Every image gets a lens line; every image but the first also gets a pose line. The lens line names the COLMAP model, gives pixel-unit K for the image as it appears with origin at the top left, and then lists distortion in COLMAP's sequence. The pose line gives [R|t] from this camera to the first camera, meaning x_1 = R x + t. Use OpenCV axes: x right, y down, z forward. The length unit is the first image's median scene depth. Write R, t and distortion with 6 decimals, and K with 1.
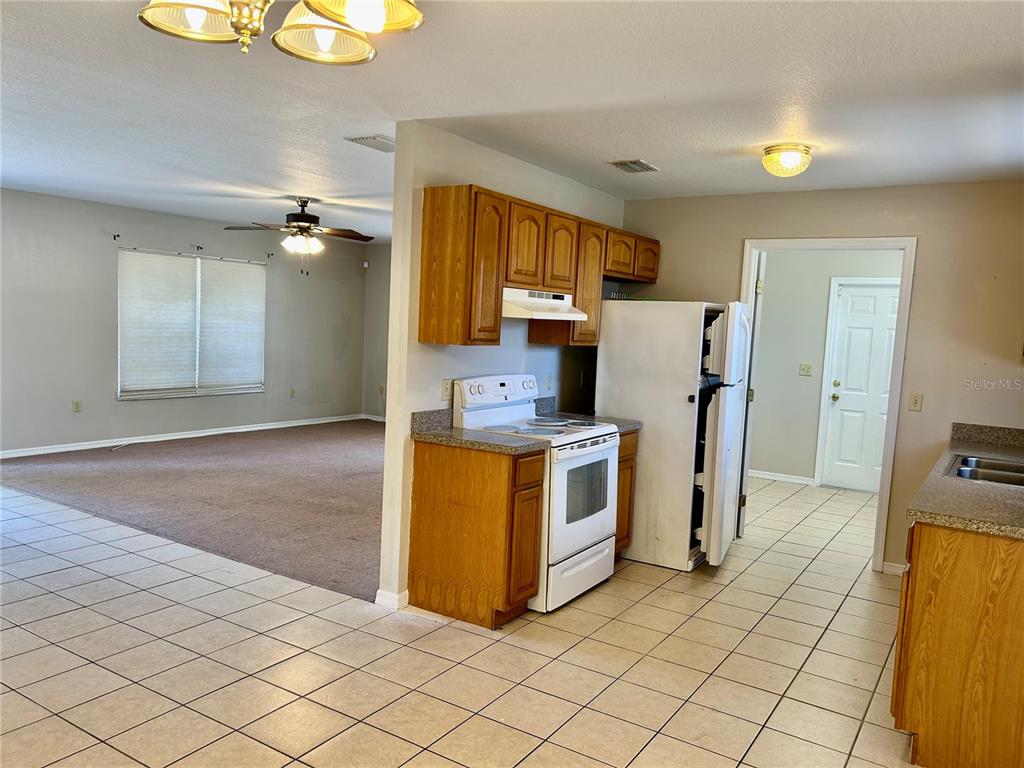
lens RADIAL K [[768.1, 0, 512.8], [0, 768.1, 393.4], [0, 0, 1]] dist [0.087559, -0.142511]
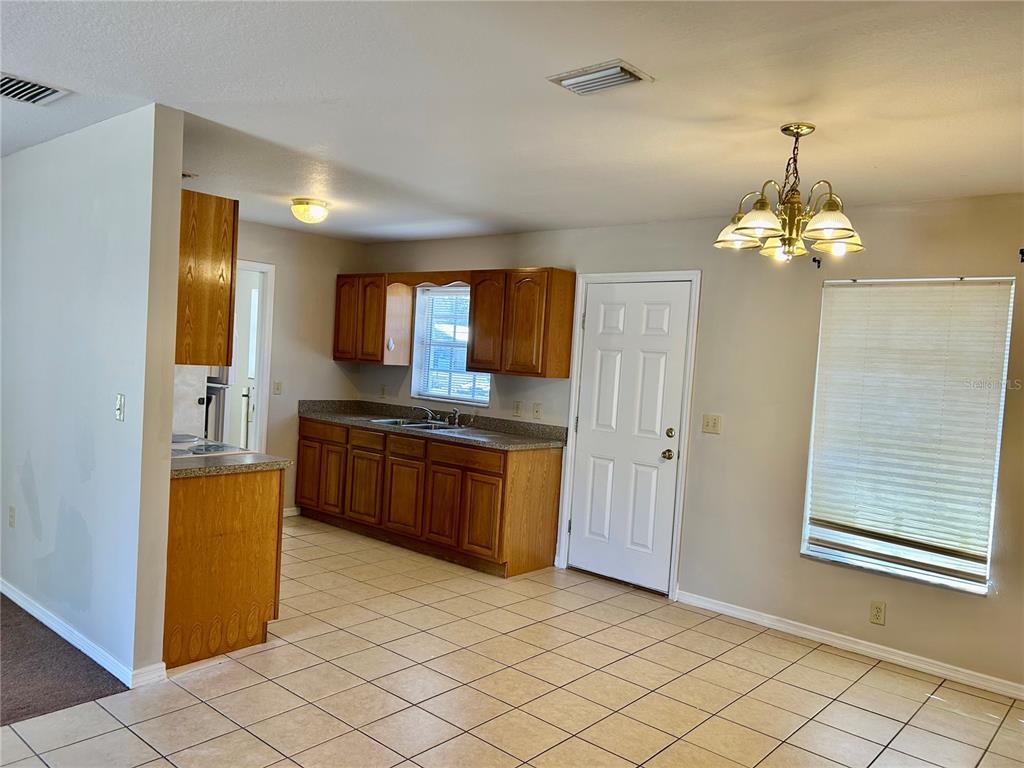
lens RADIAL K [[768.1, 0, 512.8], [0, 768.1, 393.4], [0, 0, 1]] dist [0.087559, -0.142511]
pose [[0.144388, -0.088427, 0.985562, -0.754061], [0.039425, 0.995722, 0.083563, -0.075137], [-0.988735, 0.026790, 0.147256, 0.403407]]
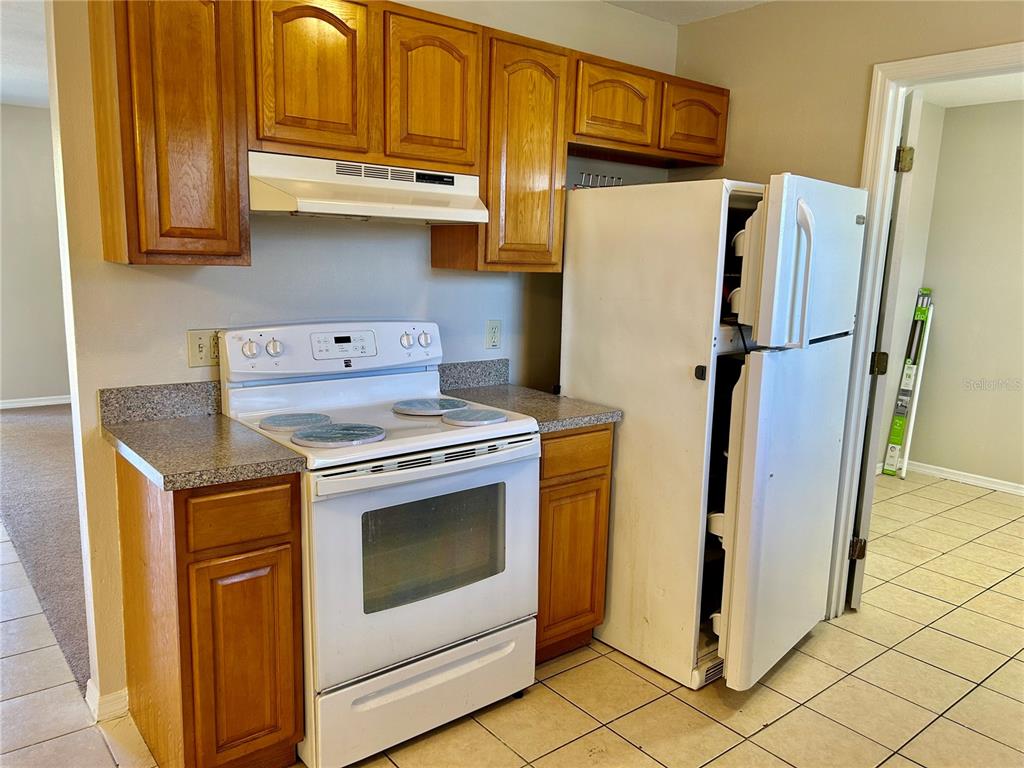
lens RADIAL K [[778.5, 0, 514.9], [0, 778.5, 397.7], [0, 0, 1]] dist [0.023180, -0.002486]
pose [[0.951272, 0.040272, -0.305712, 0.266975], [-0.016431, 0.996647, 0.080160, -0.015727], [0.307915, -0.071231, 0.948744, 0.453479]]
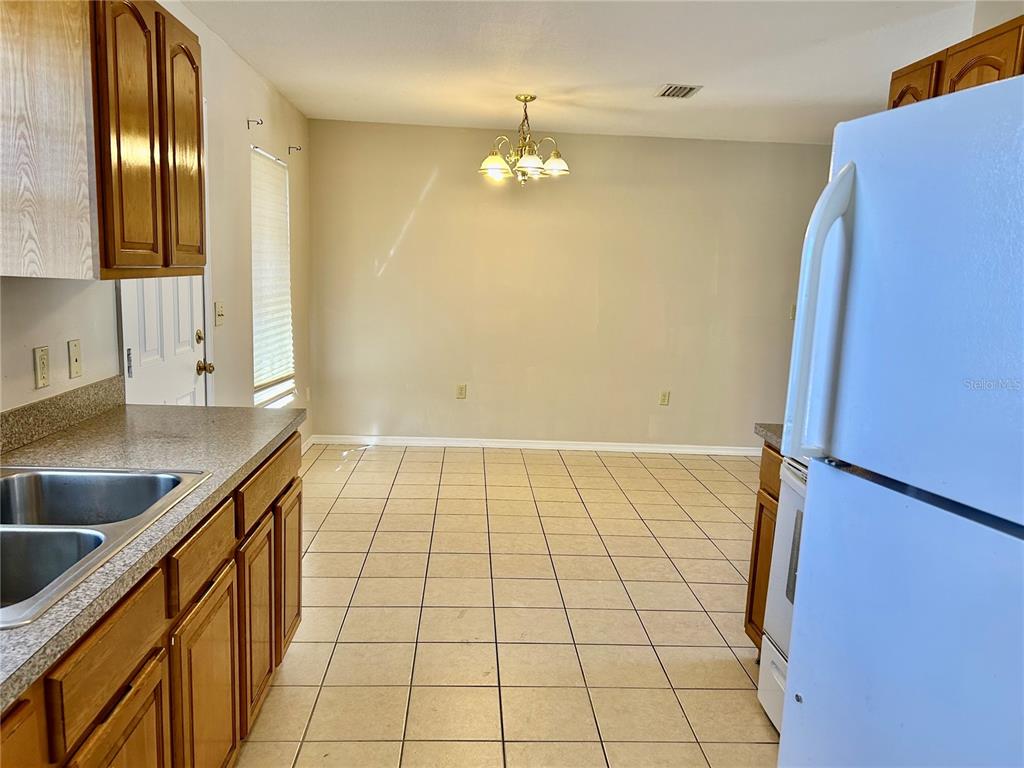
lens RADIAL K [[768.1, 0, 512.8], [0, 768.1, 393.4], [0, 0, 1]] dist [0.087559, -0.142511]
pose [[-0.807711, 0.015212, -0.589383, 0.498132], [-0.134323, 0.968629, 0.209081, -0.066097], [0.574074, 0.248045, -0.780329, 1.098717]]
